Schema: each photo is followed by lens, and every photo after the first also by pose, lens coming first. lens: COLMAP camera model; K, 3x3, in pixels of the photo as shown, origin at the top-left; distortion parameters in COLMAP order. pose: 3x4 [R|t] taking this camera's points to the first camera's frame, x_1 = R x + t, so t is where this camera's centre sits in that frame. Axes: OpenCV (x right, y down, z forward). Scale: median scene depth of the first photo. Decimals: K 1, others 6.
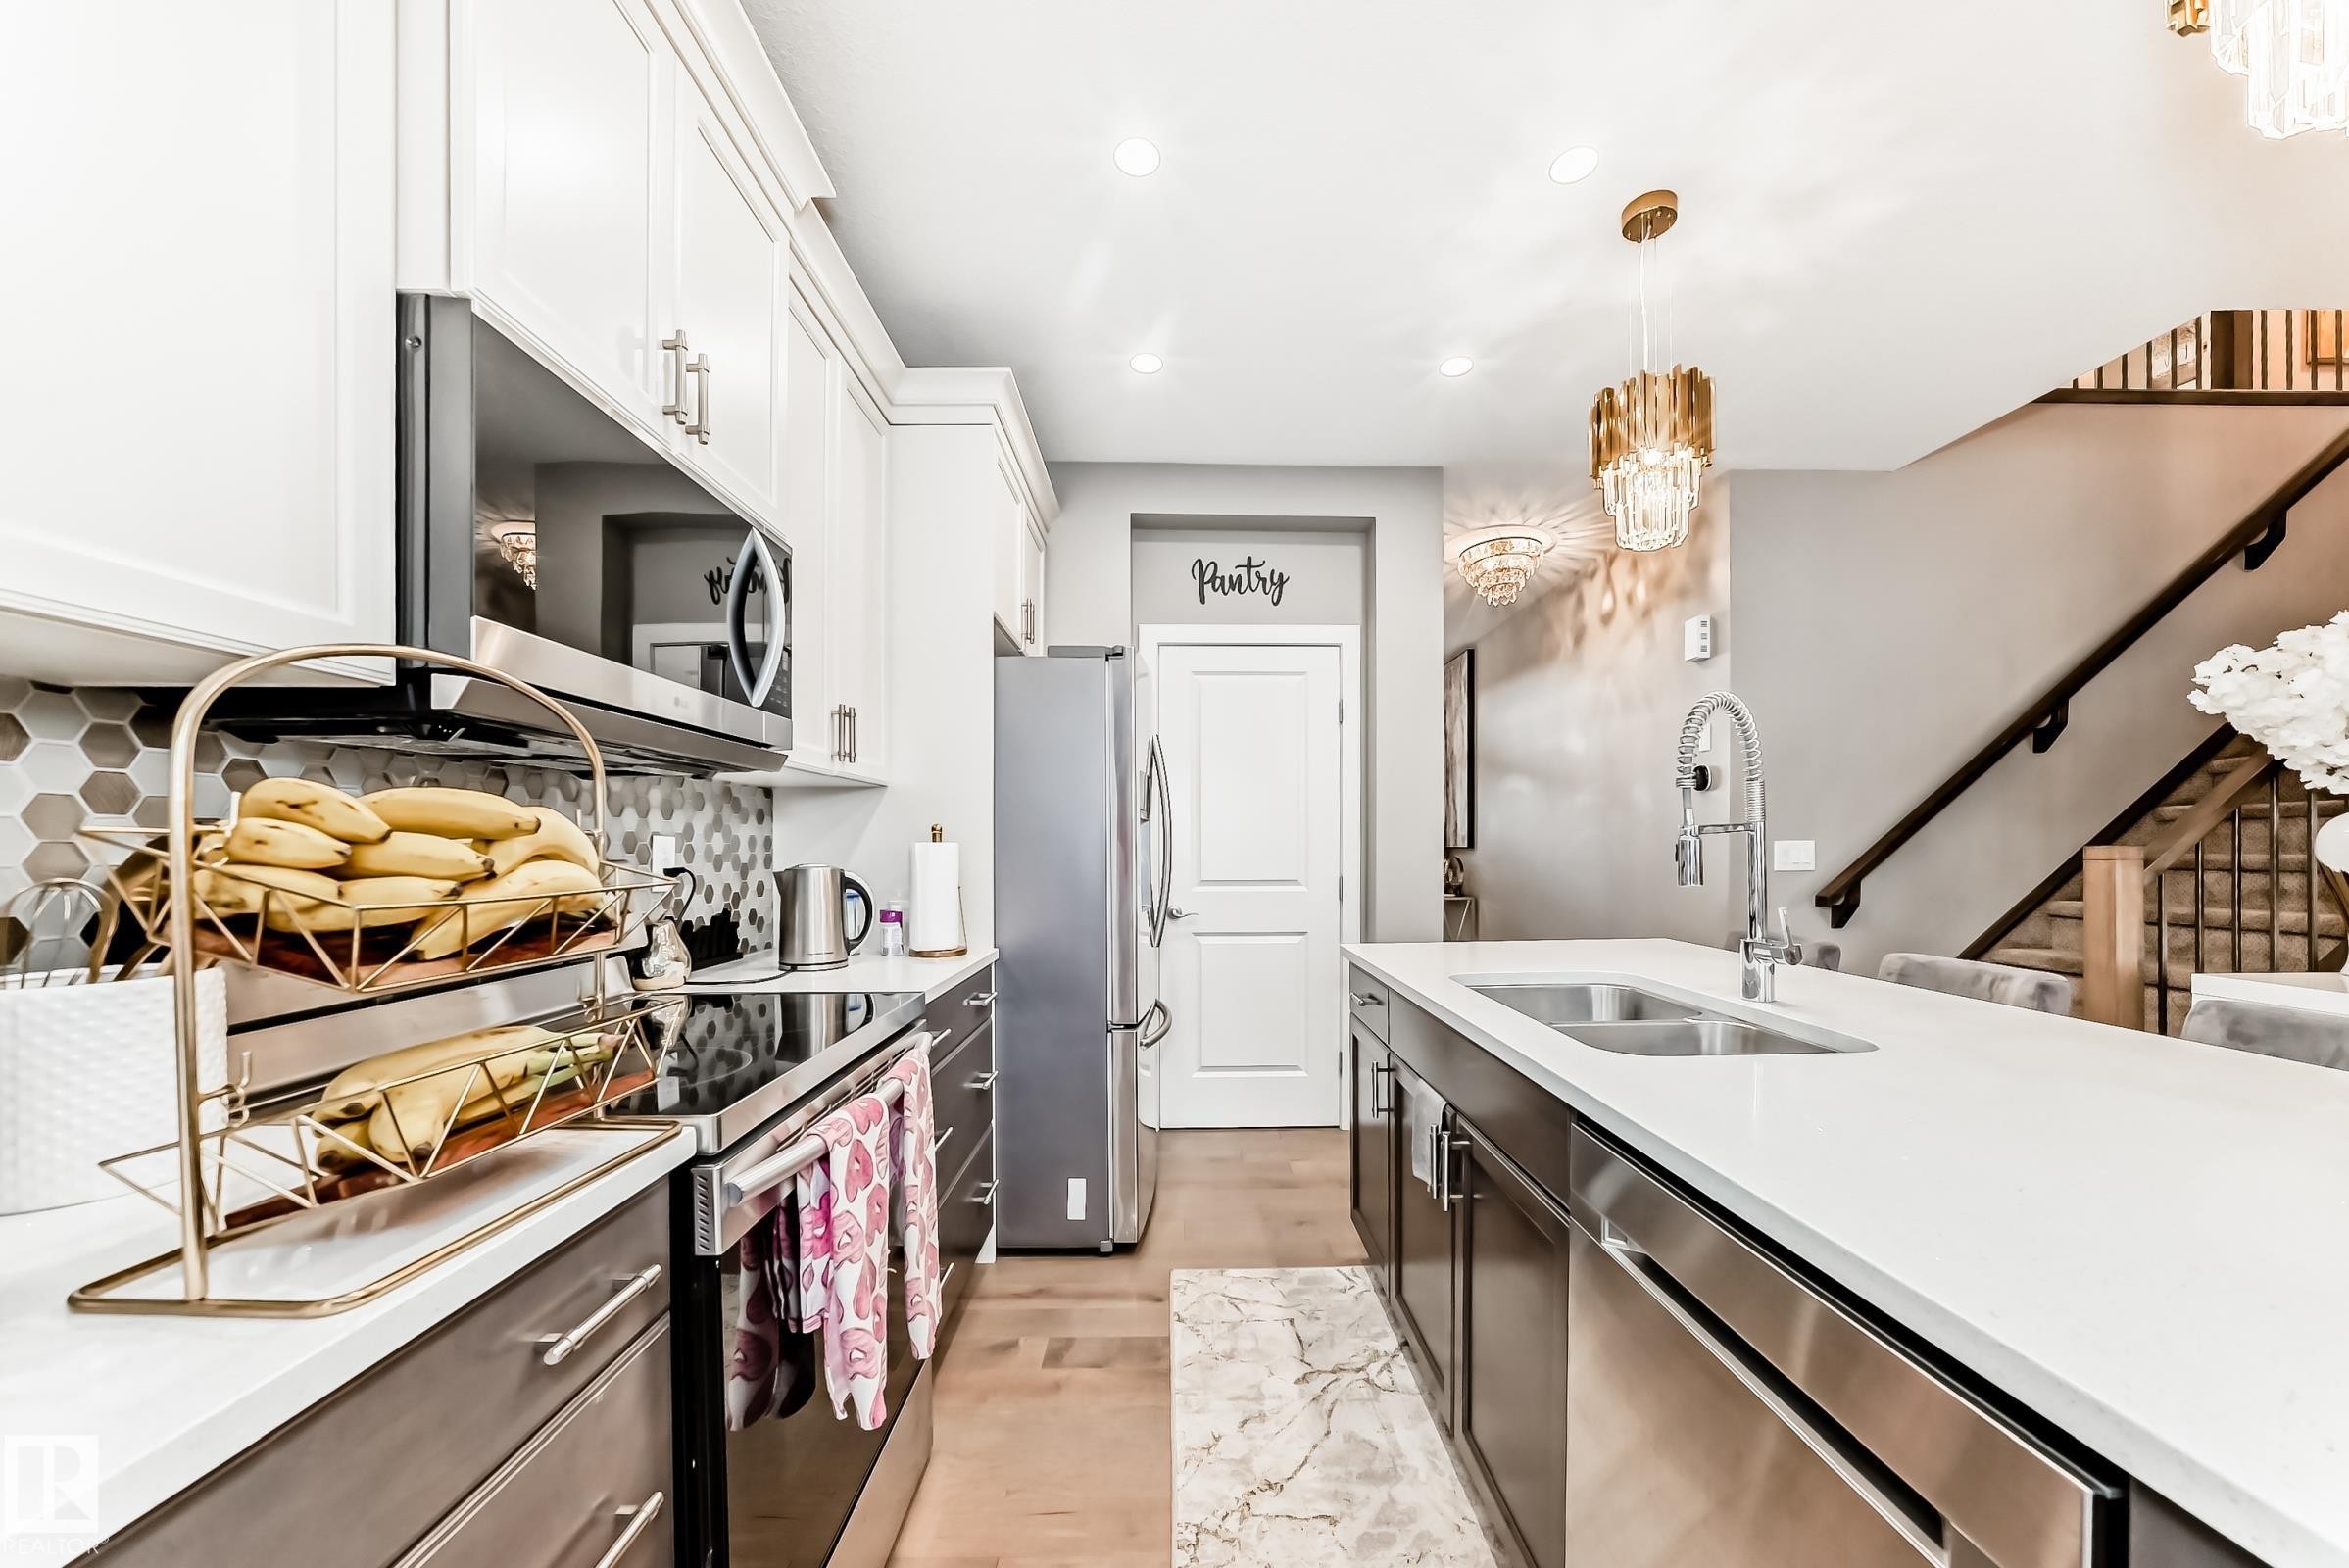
lens RADIAL K [[848.2, 0, 1185.5], [0, 848.2, 856.9], [0, 0, 1]] dist [-0.017521, 0.003843]
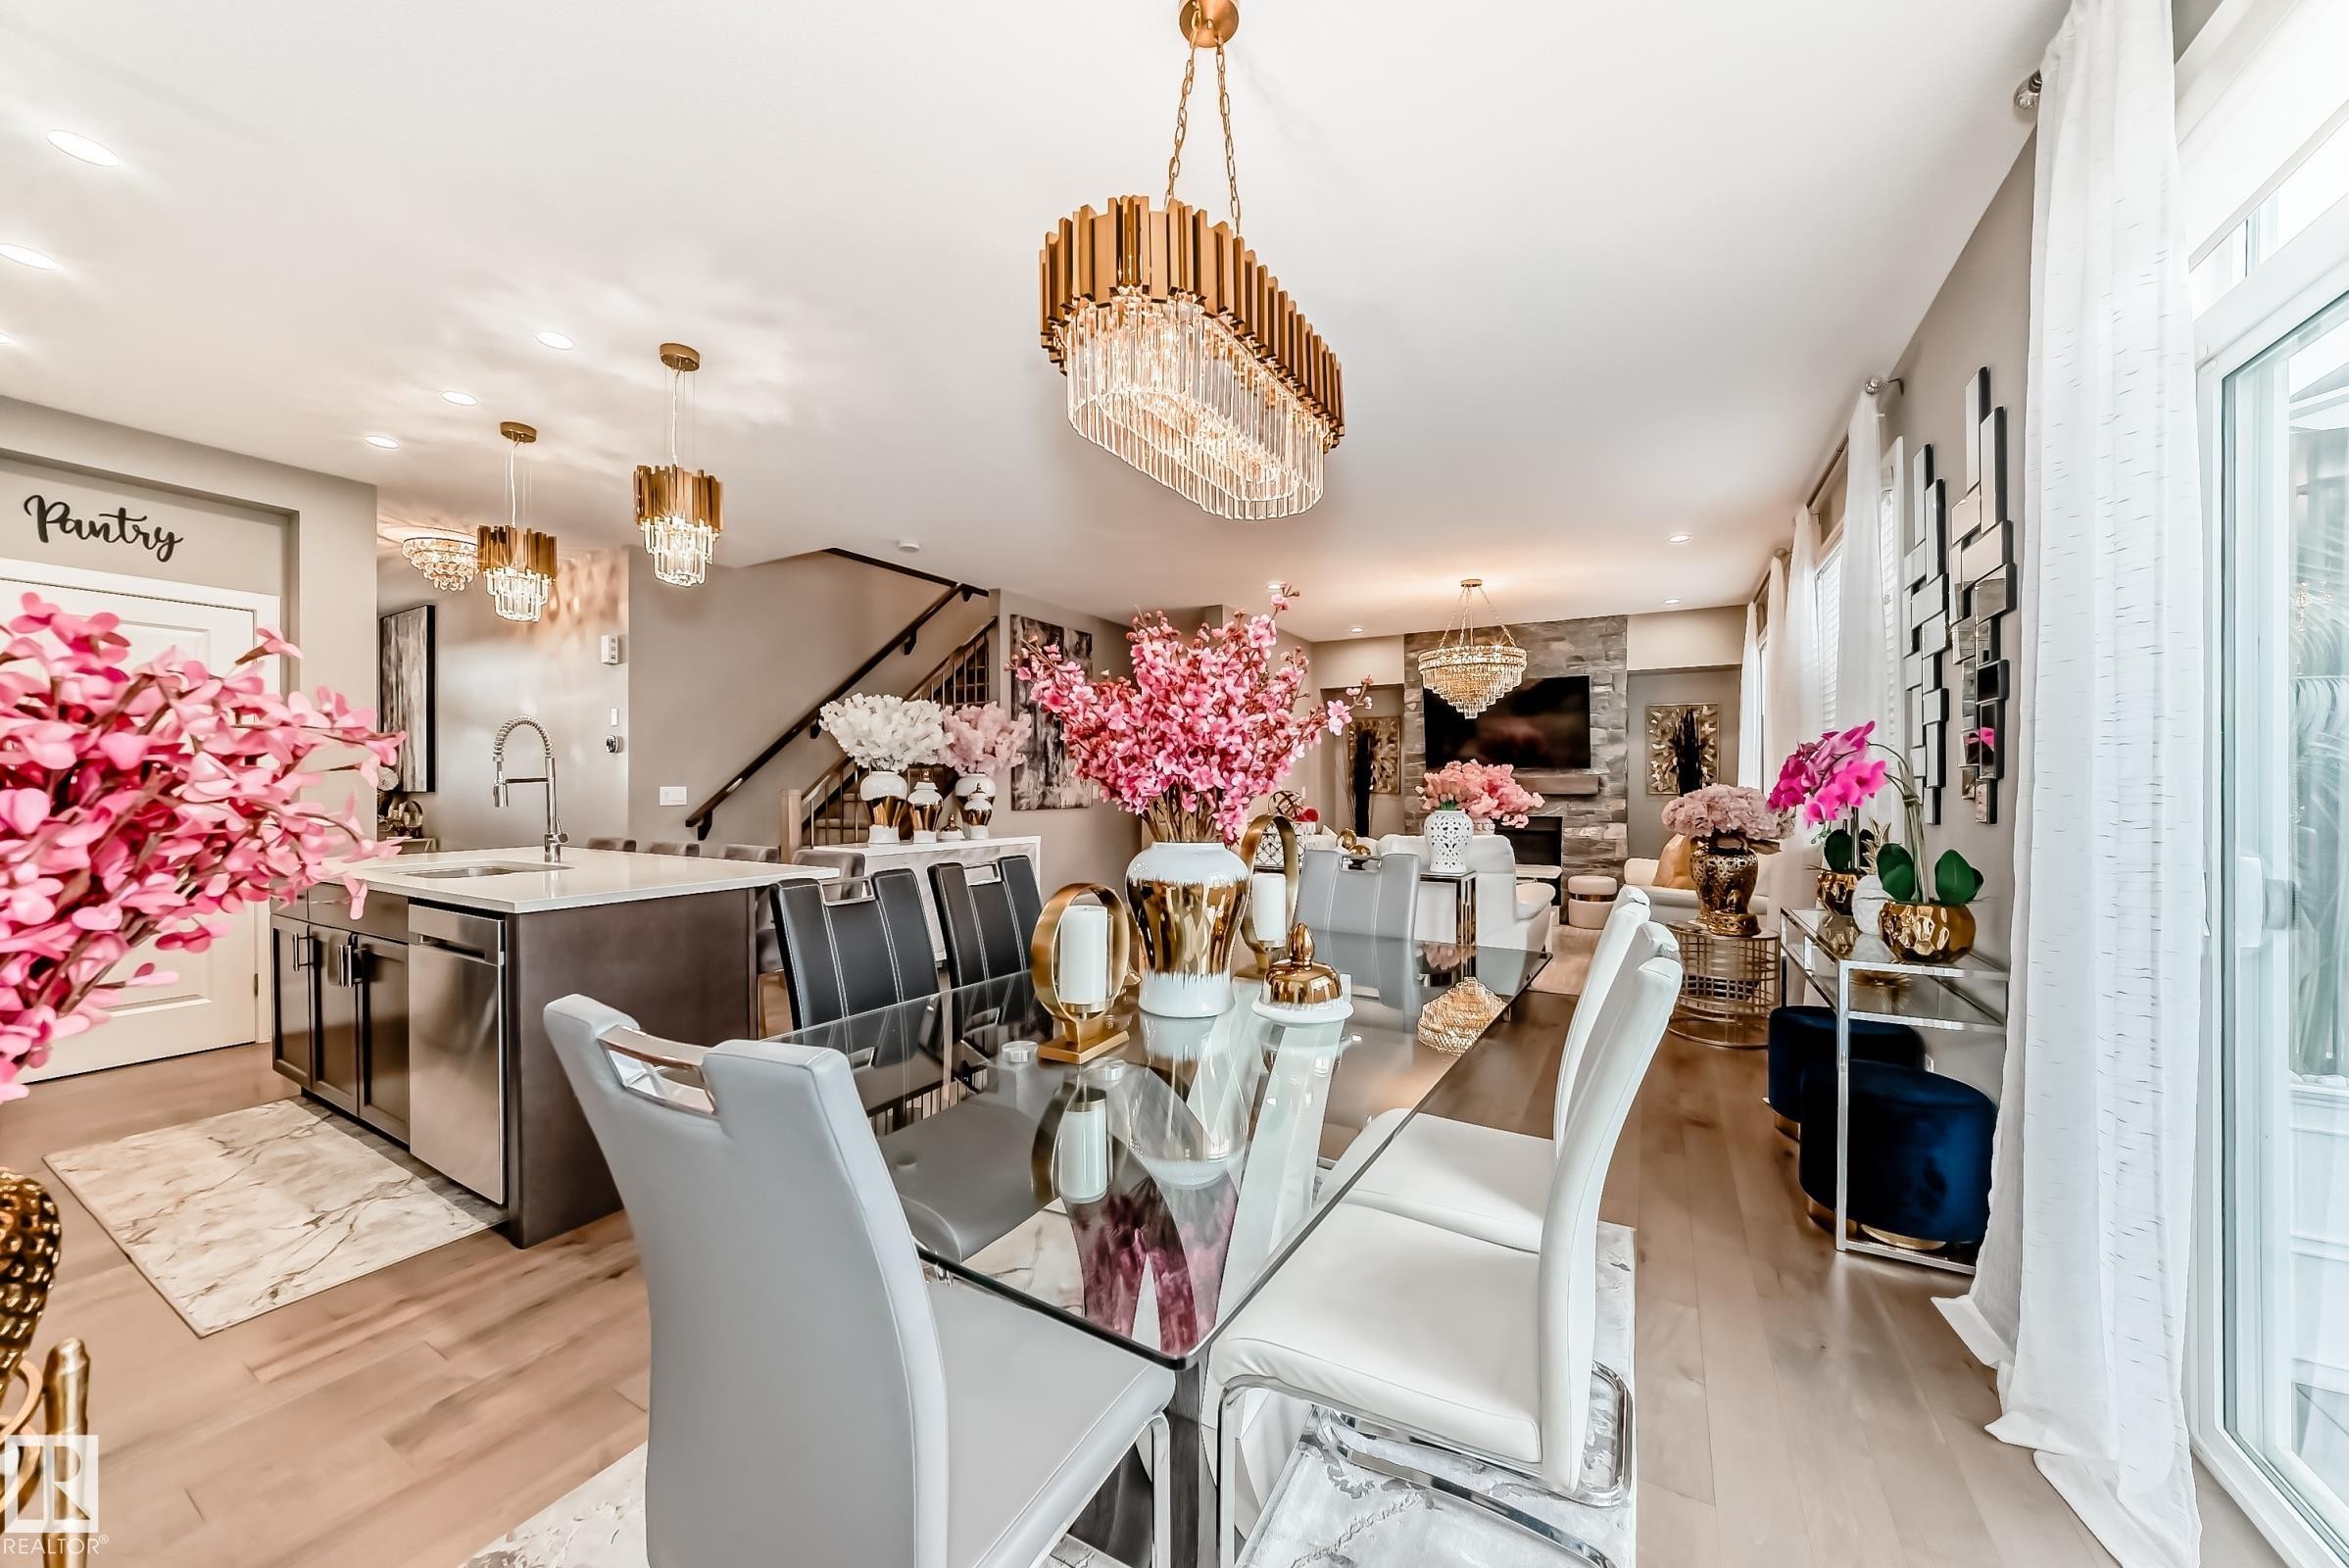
lens RADIAL K [[848.2, 0, 1214.5], [0, 848.2, 790.2], [0, 0, 1]] dist [-0.017521, 0.003843]
pose [[0.503647, -0.002870, 0.863905, -0.187224], [0.011903, 0.999923, -0.003618, 0.007588], [-0.863828, 0.012106, 0.503642, -0.929776]]
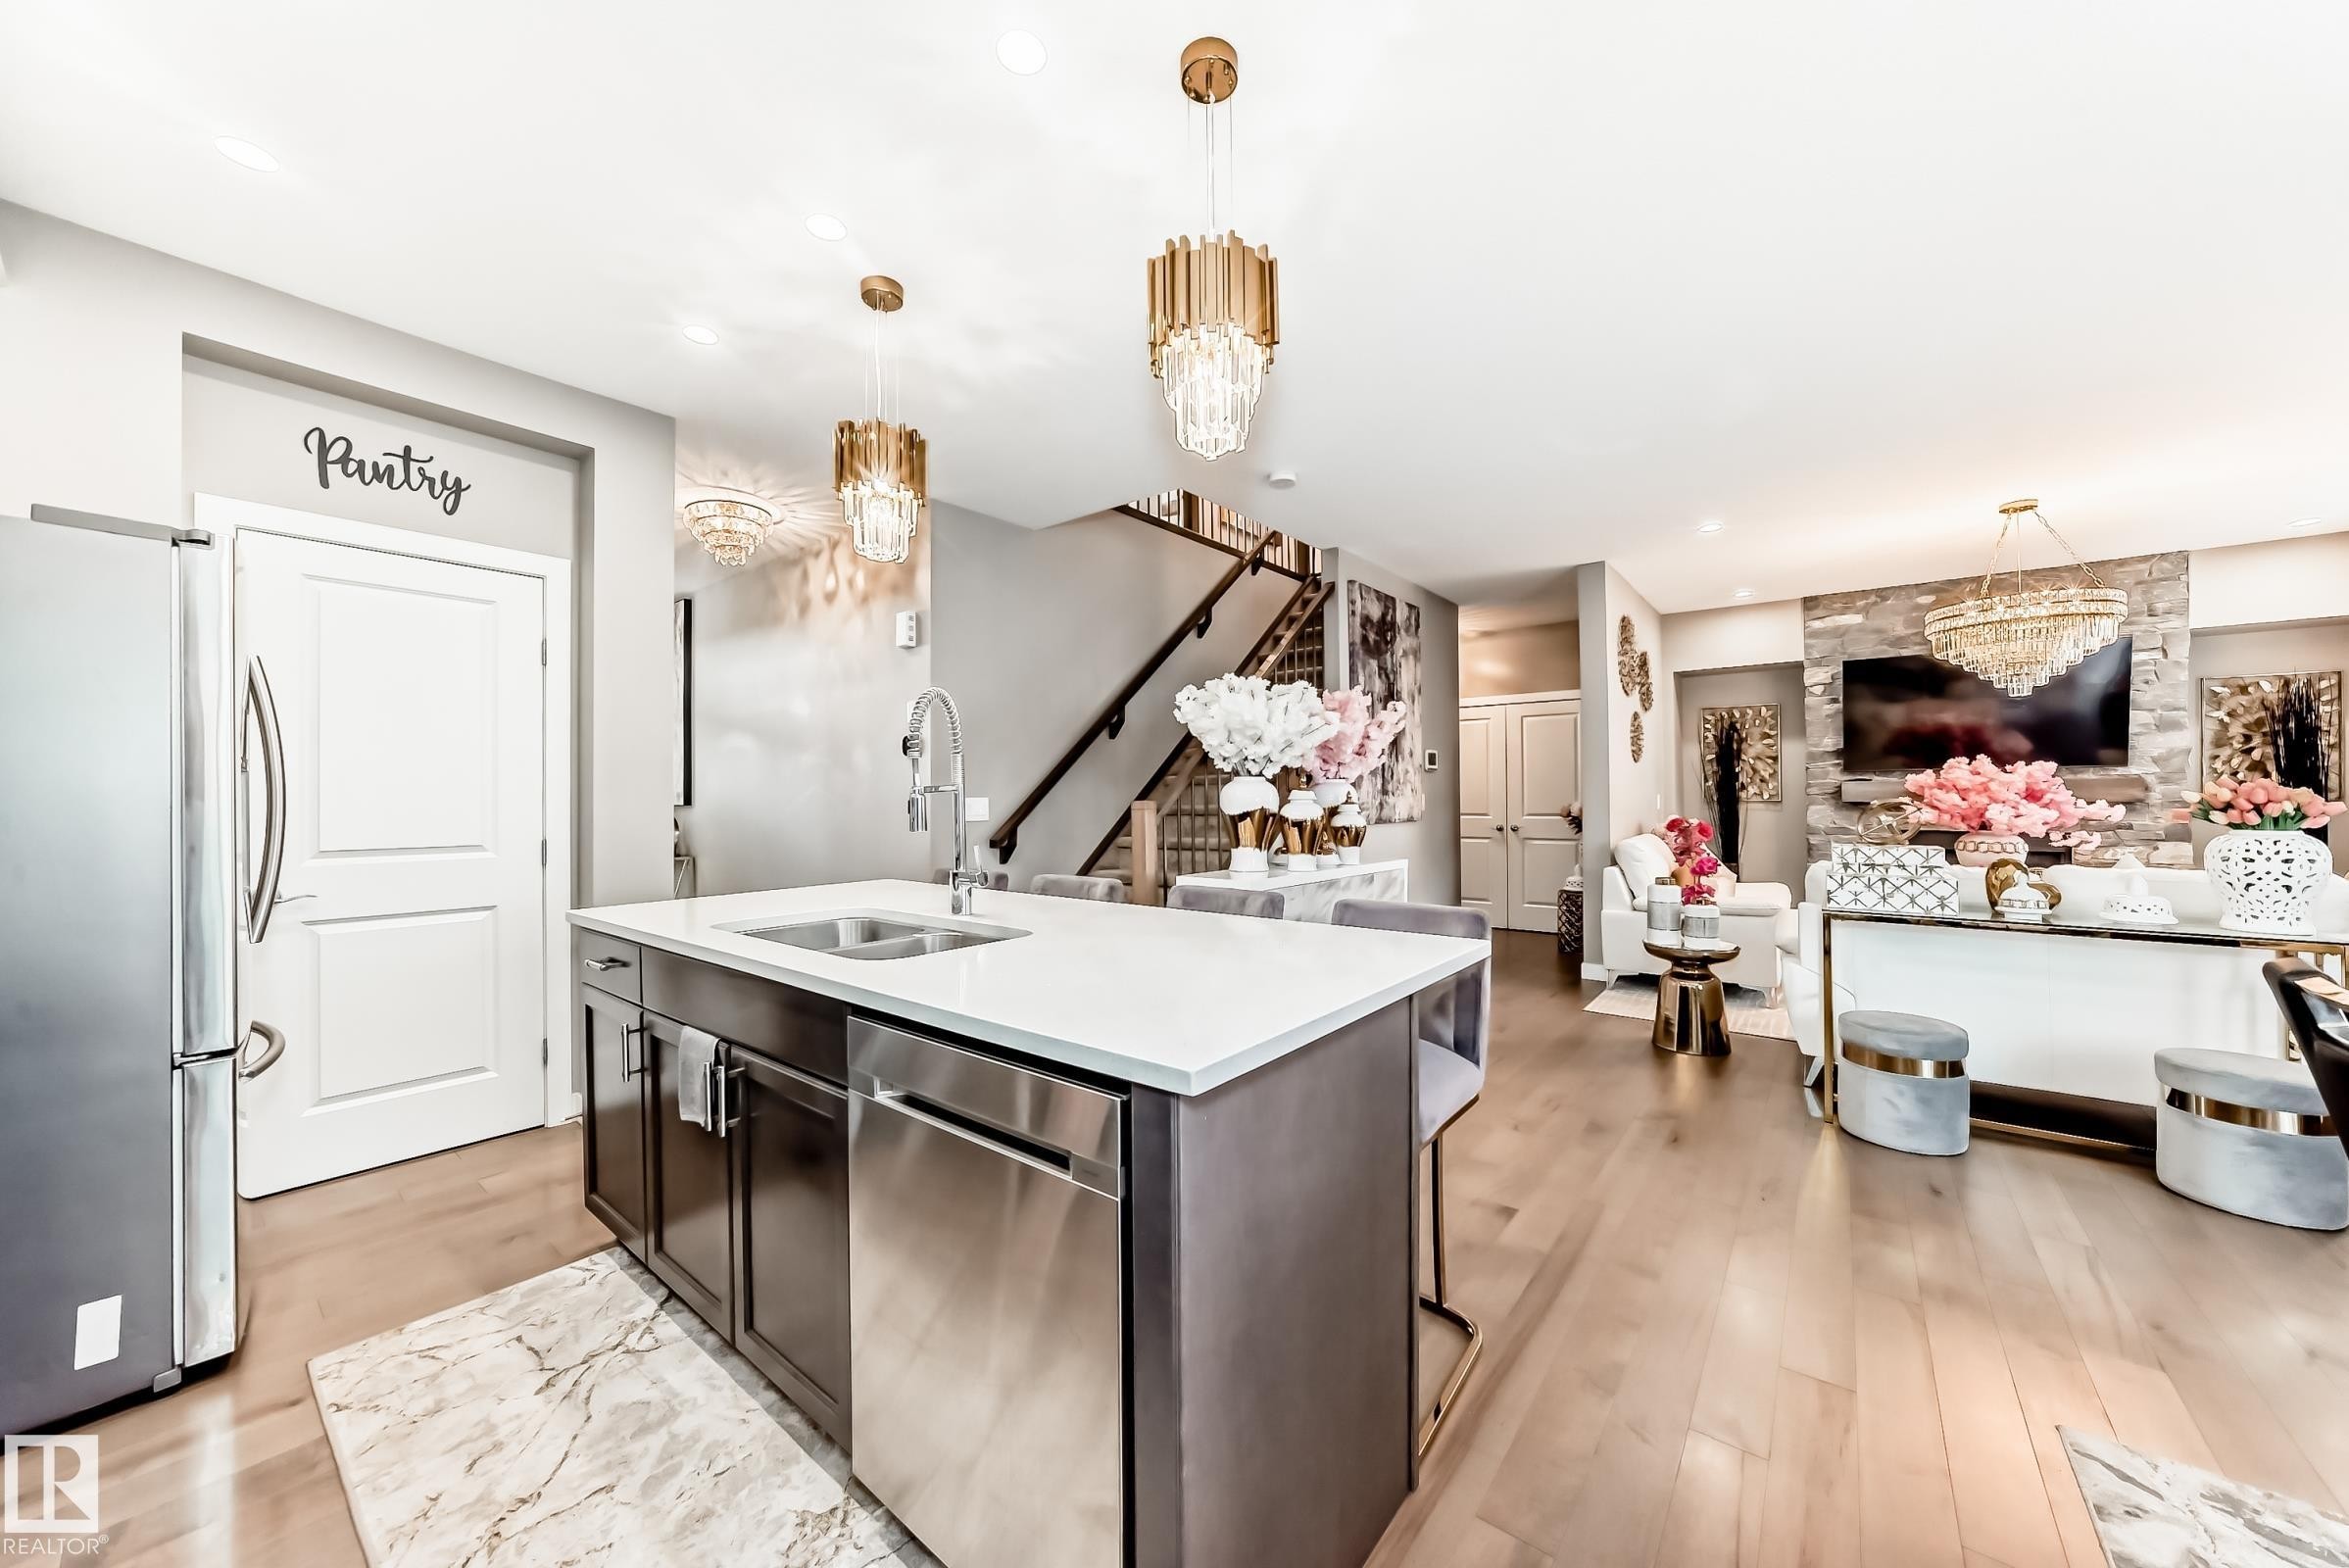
lens RADIAL K [[848.2, 0, 1188.1], [0, 848.2, 789.8], [0, 0, 1]] dist [-0.017521, 0.003843]
pose [[0.636509, 0.006395, 0.771243, -0.091837], [0.016043, 0.999640, -0.021529, 0.001987], [-0.771102, 0.026076, 0.636177, -0.100813]]
